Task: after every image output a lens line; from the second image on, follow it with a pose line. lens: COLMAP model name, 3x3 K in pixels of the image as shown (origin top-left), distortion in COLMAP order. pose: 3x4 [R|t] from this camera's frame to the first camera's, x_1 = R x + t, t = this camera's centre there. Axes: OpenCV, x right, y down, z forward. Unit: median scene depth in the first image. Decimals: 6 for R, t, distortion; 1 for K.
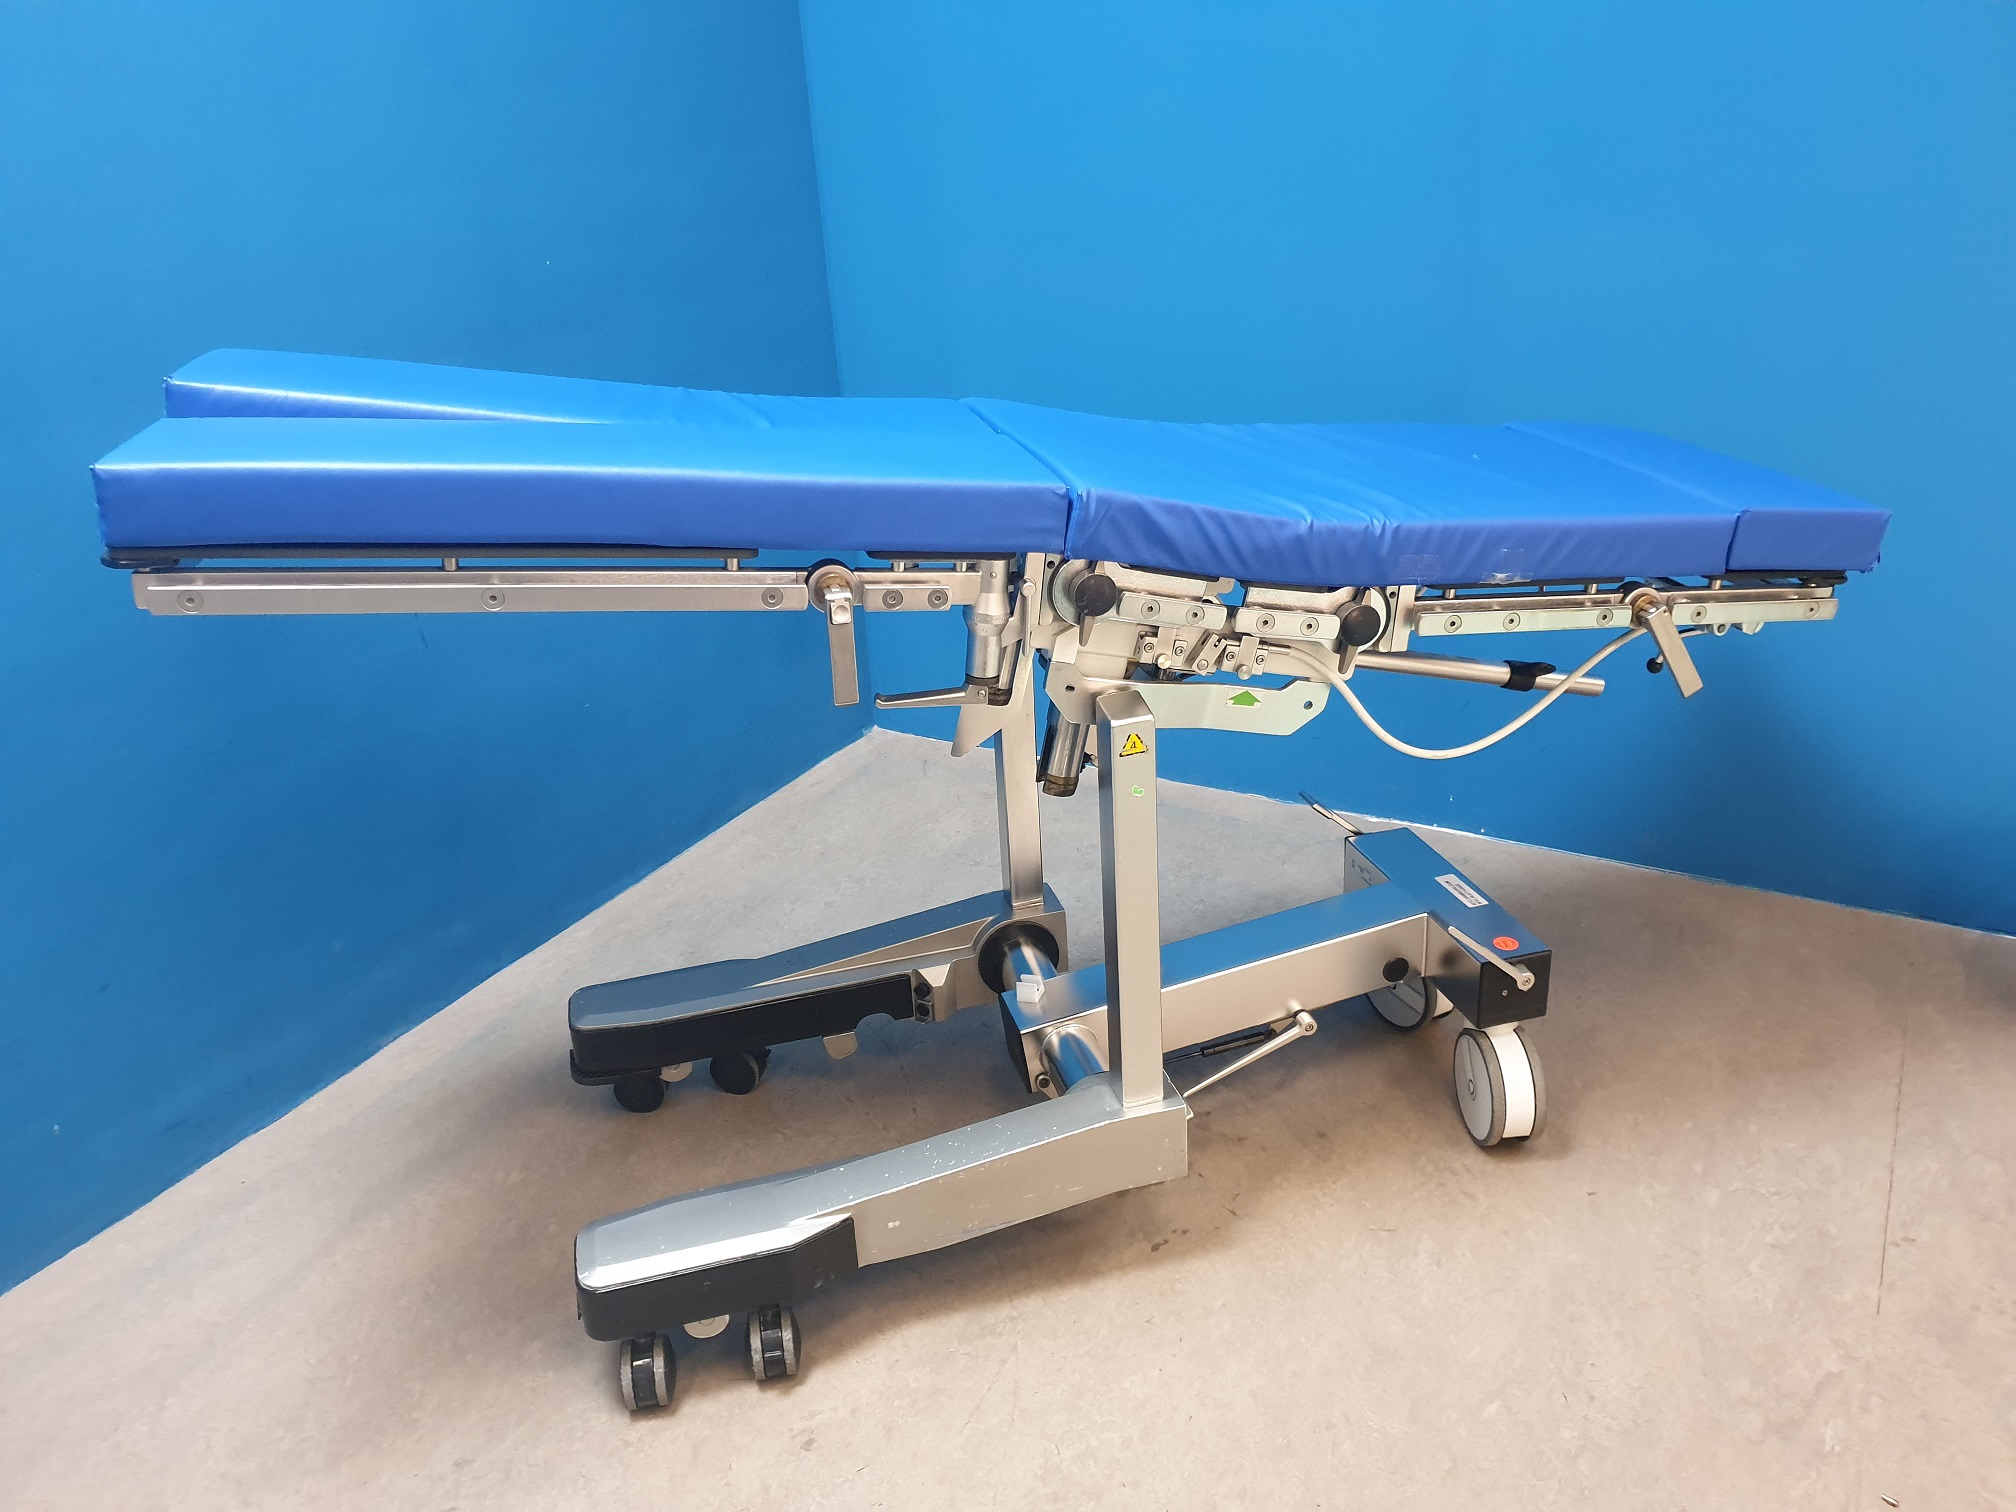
lens RADIAL K [[1536.8, 0, 1091.9], [0, 1536.8, 745.5], [0, 0, 1]] dist [0.102409, -0.092379]
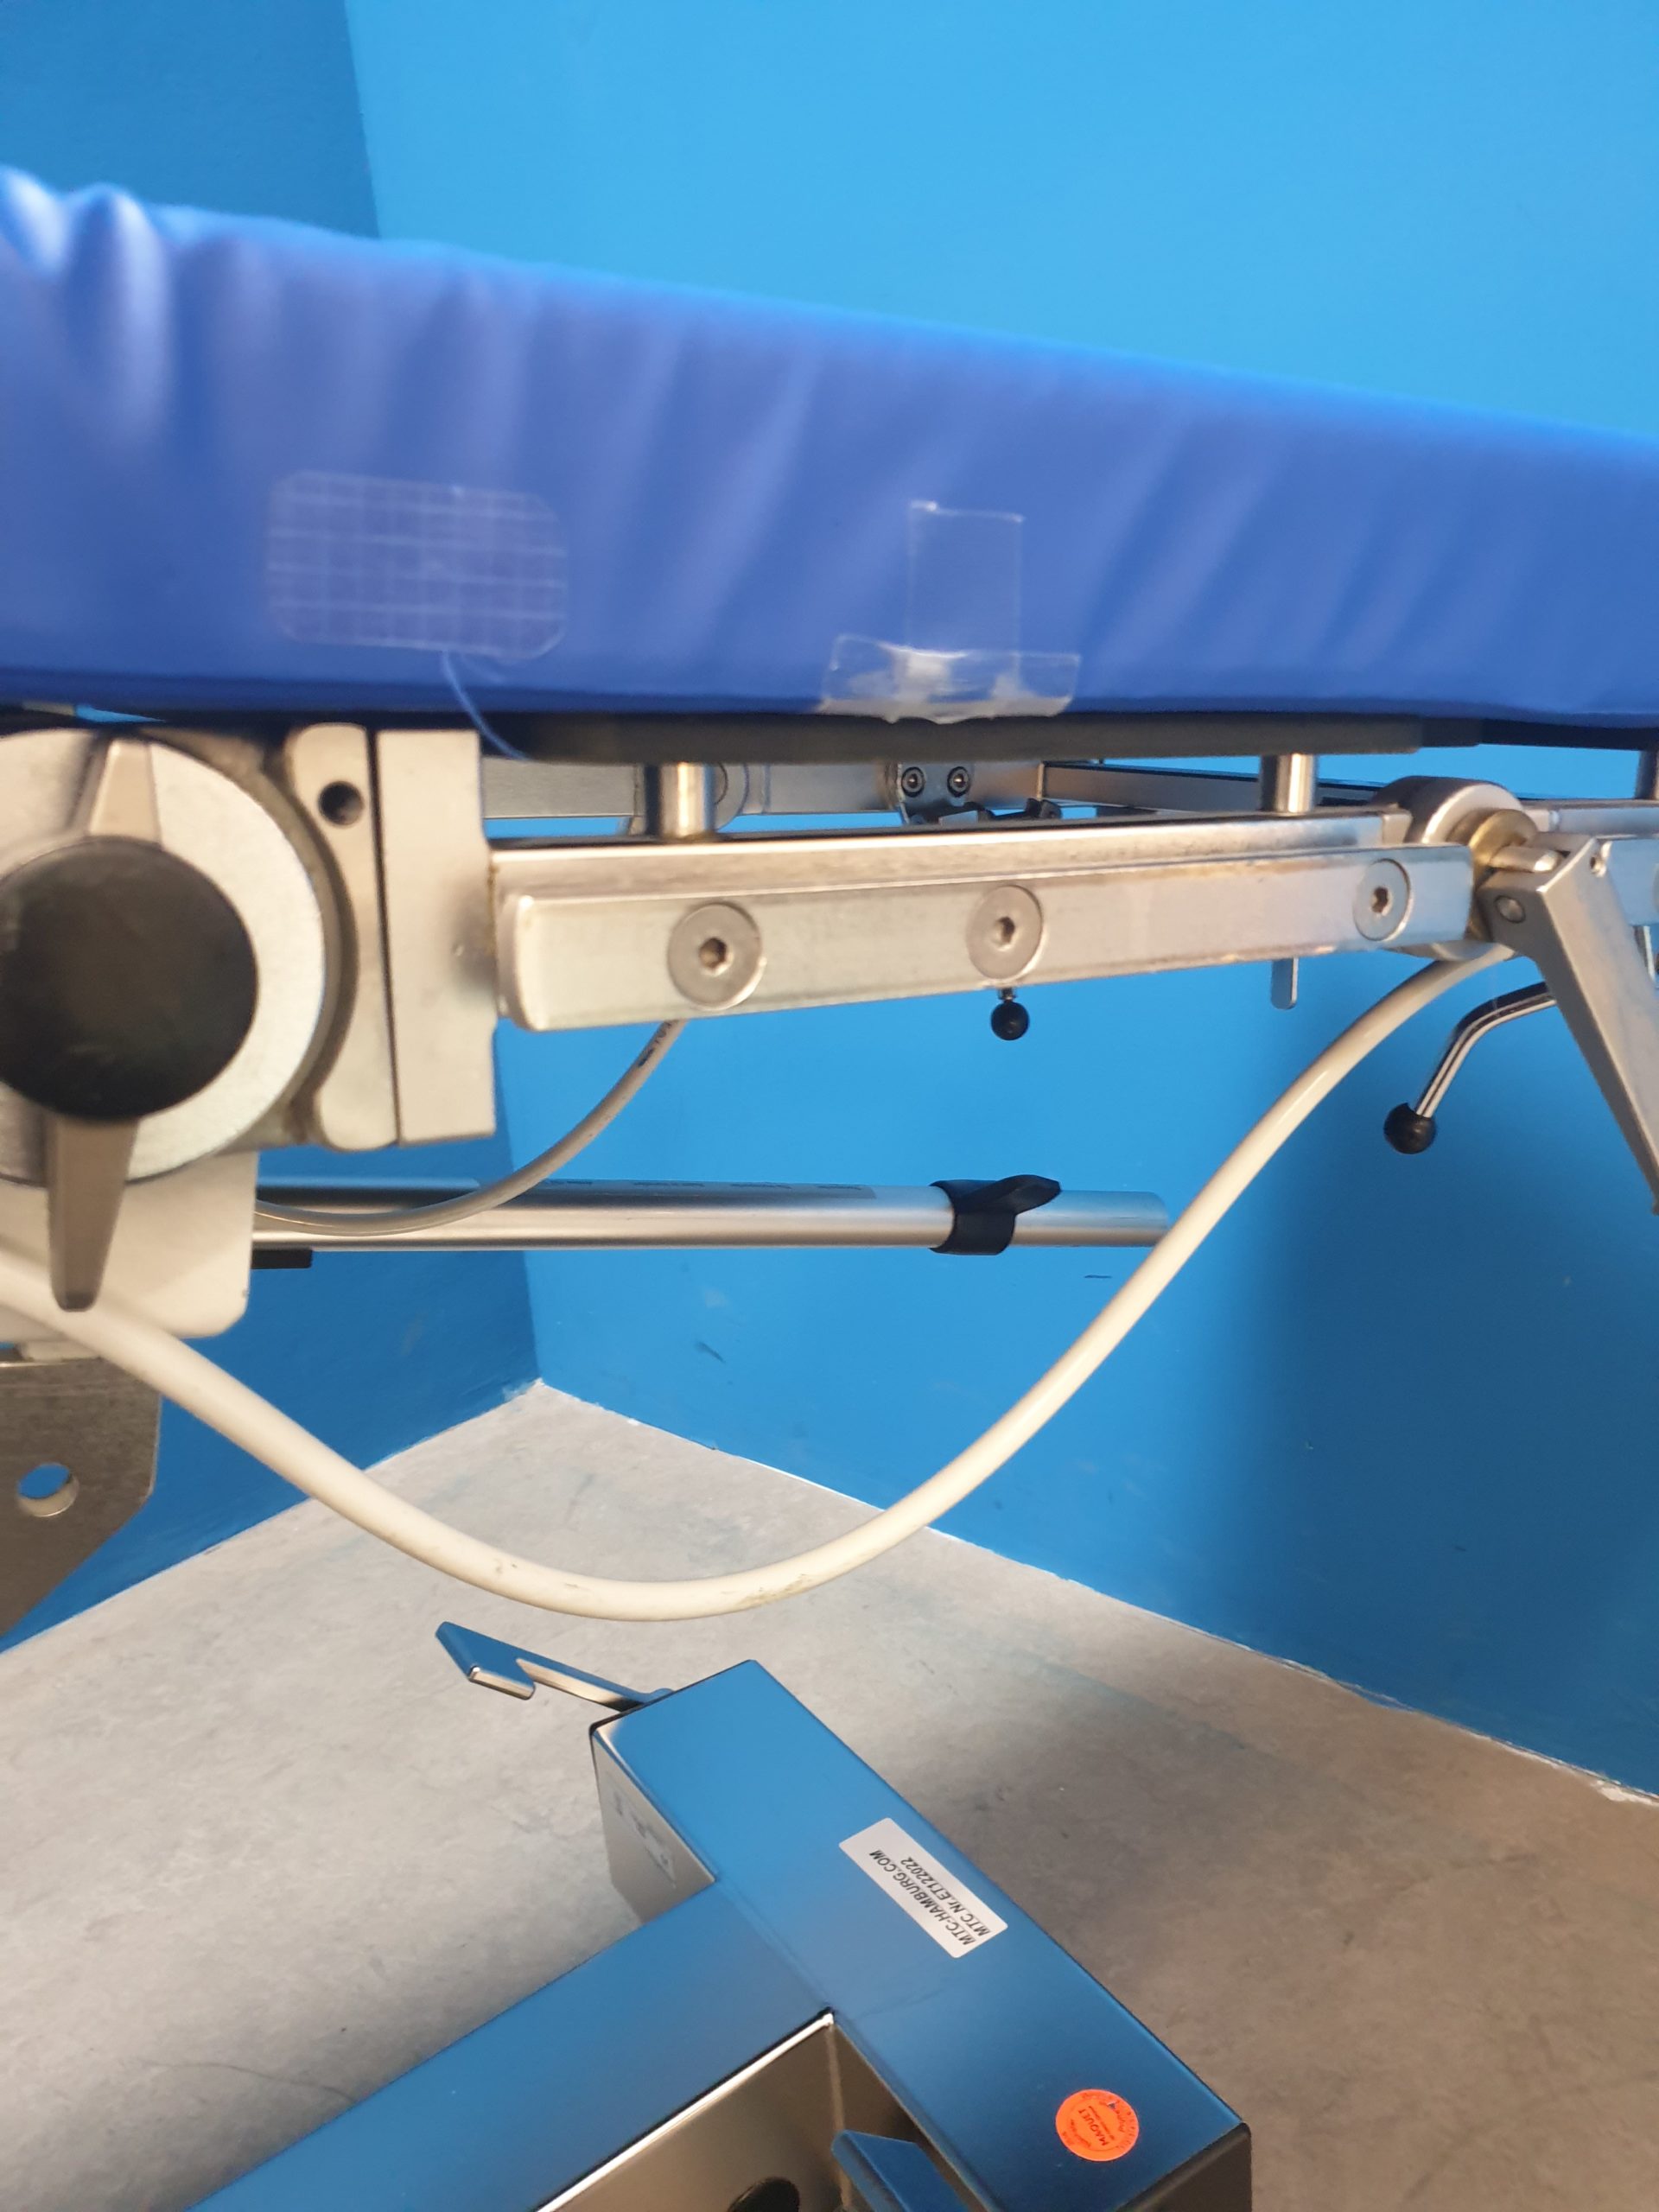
lens RADIAL K [[1686.2, 0, 832.7], [0, 1686.2, 1062.2], [0, 0, 1]] dist [0.102409, -0.092379]
pose [[0.967216, -0.102664, 0.232278, 0.198163], [0.139272, 0.979266, -0.147112, -0.034617], [-0.212359, 0.174639, 0.961460, 0.802023]]
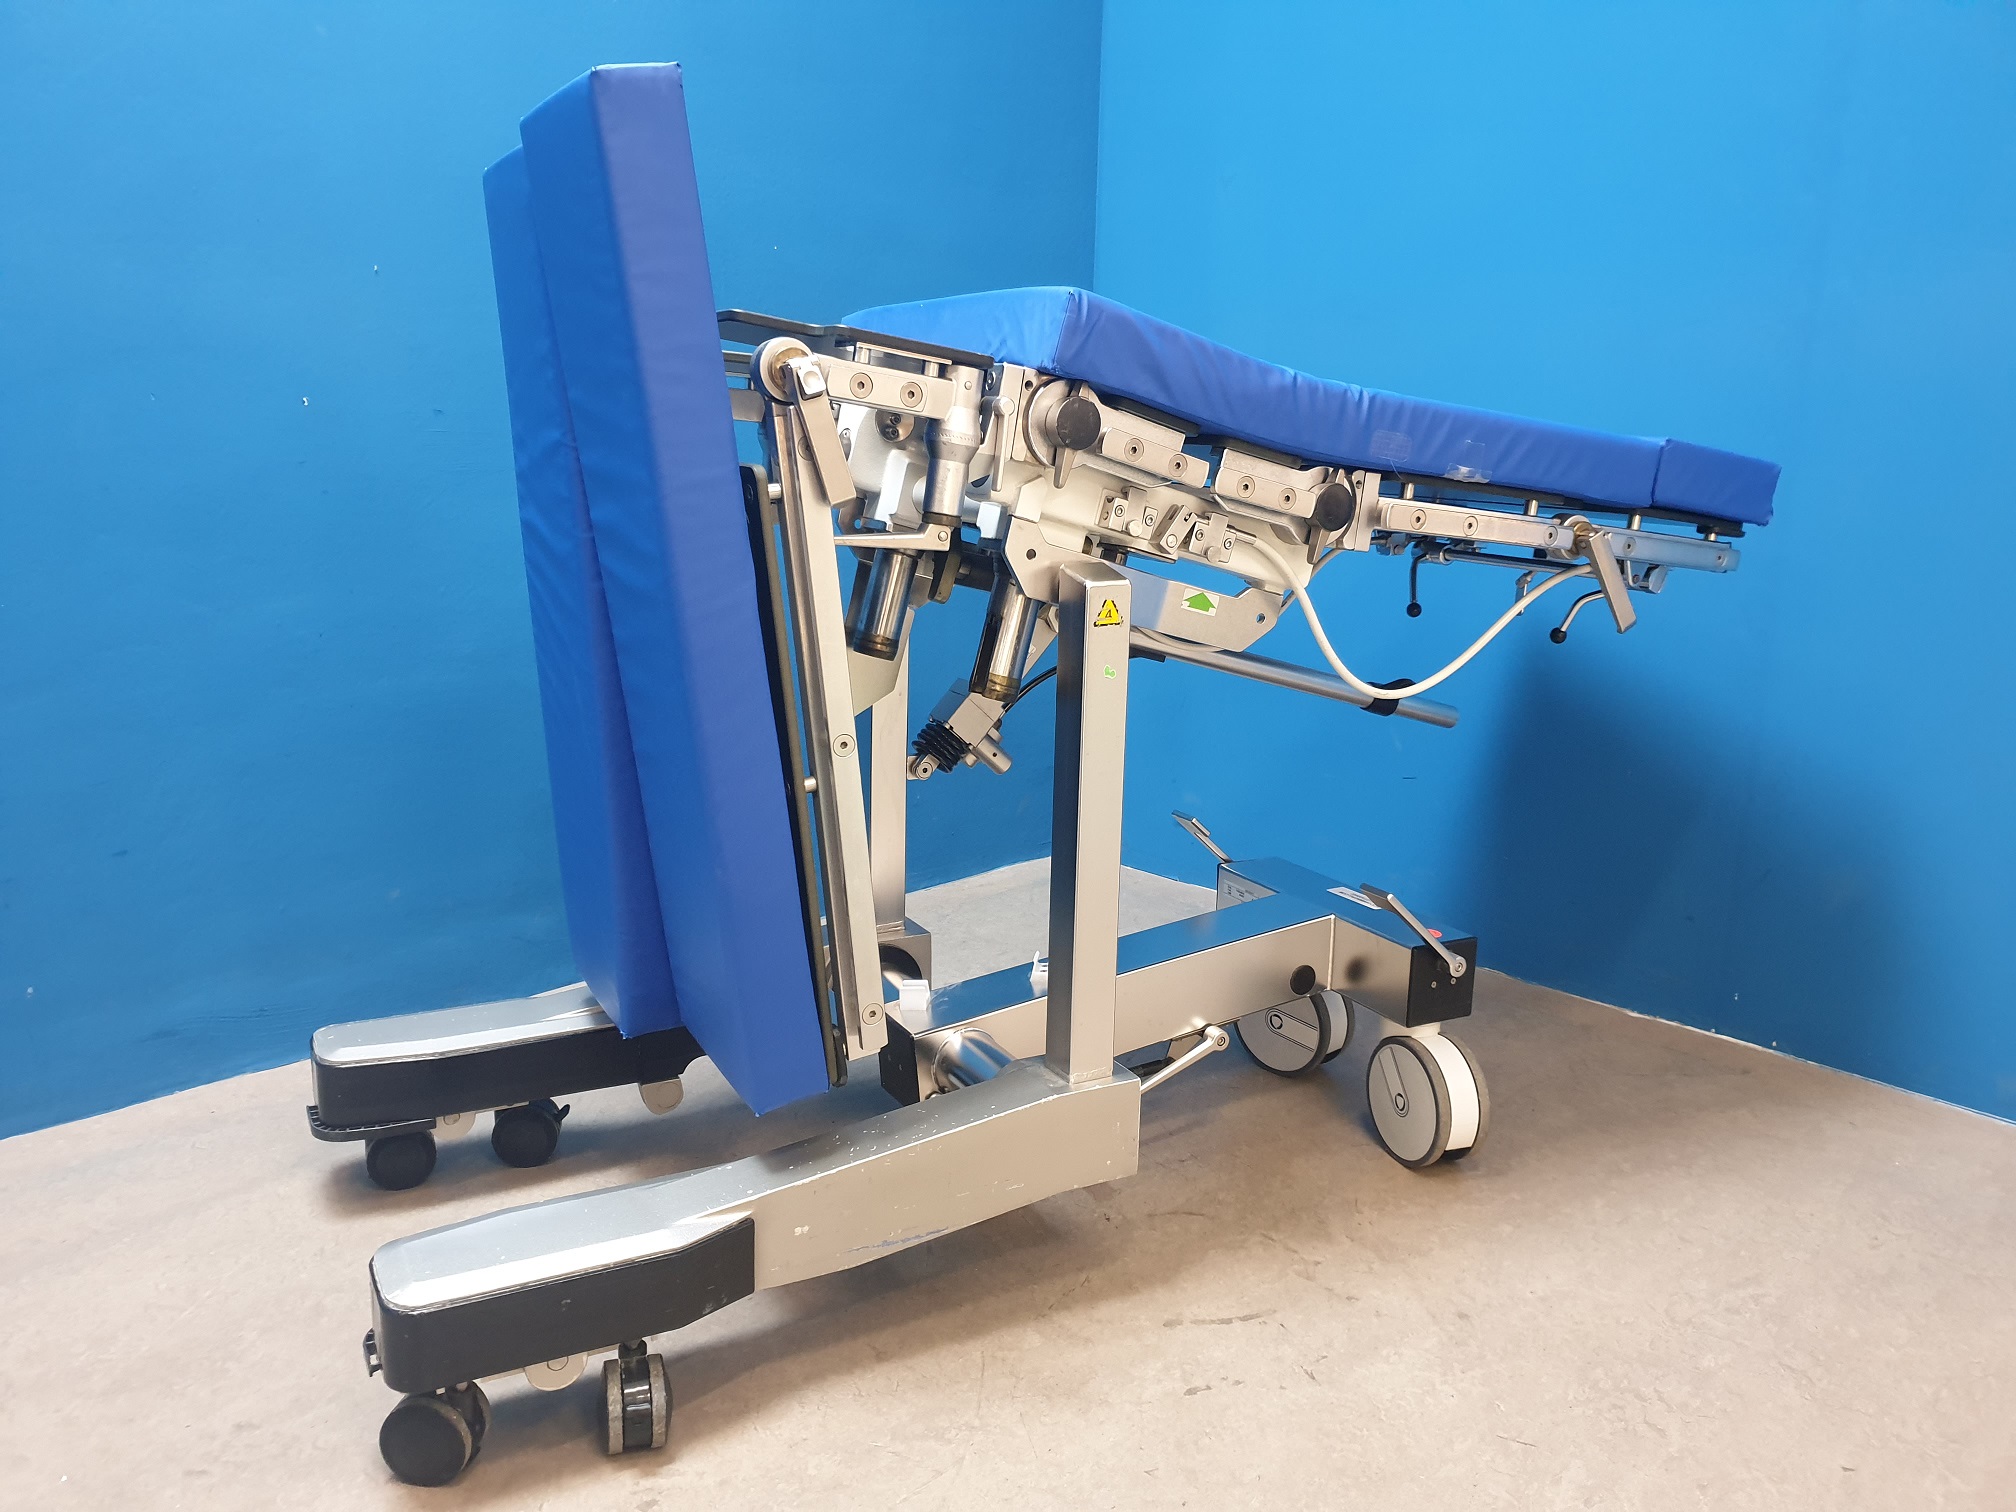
lens RADIAL K [[1536.8, 0, 1091.9], [0, 1536.8, 745.5], [0, 0, 1]] dist [0.102409, -0.092379]
pose [[0.972788, 0.013528, 0.231302, -0.172387], [0.031455, 0.981341, -0.189686, 0.225132], [-0.229552, 0.191800, 0.954211, 0.173832]]
